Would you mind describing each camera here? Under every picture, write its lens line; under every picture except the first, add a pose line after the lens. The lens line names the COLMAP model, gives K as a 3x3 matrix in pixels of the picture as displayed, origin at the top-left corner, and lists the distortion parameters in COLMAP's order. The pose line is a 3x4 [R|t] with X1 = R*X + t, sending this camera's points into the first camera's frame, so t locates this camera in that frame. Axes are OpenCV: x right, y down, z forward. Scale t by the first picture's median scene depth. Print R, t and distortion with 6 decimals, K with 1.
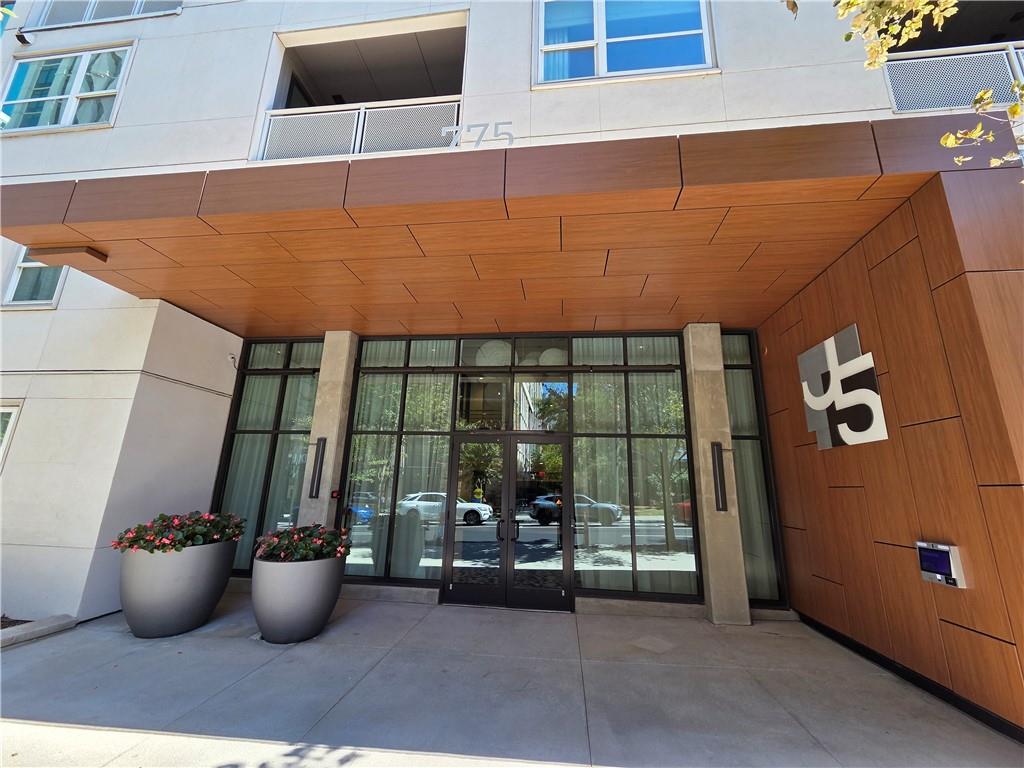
lens RADIAL K [[420.5, 0, 513.1], [0, 420.5, 380.3], [0, 0, 1]] dist [0.010994, 0.000155]
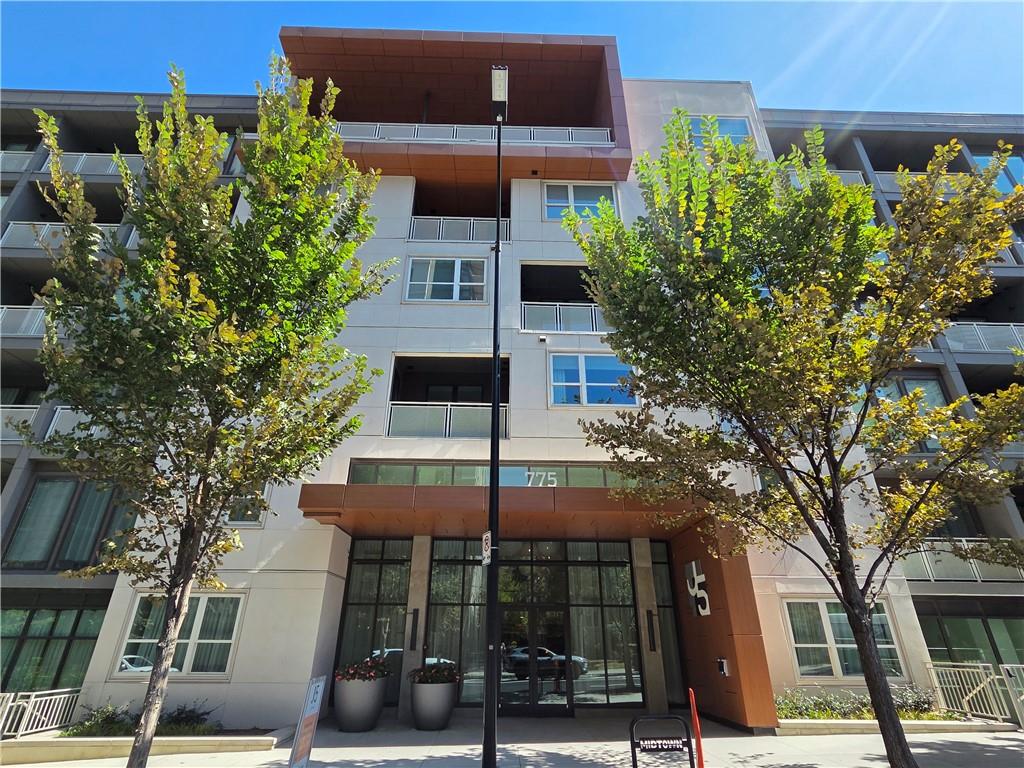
lens RADIAL K [[517.3, 0, 514.8], [0, 517.3, 387.9], [0, 0, 1]] dist [0.014839, 0.000402]
pose [[0.989424, 0.044134, 0.138176, -0.399620], [-0.015556, 0.979380, -0.201429, -0.300205], [-0.144216, 0.197149, 0.969708, -1.152353]]
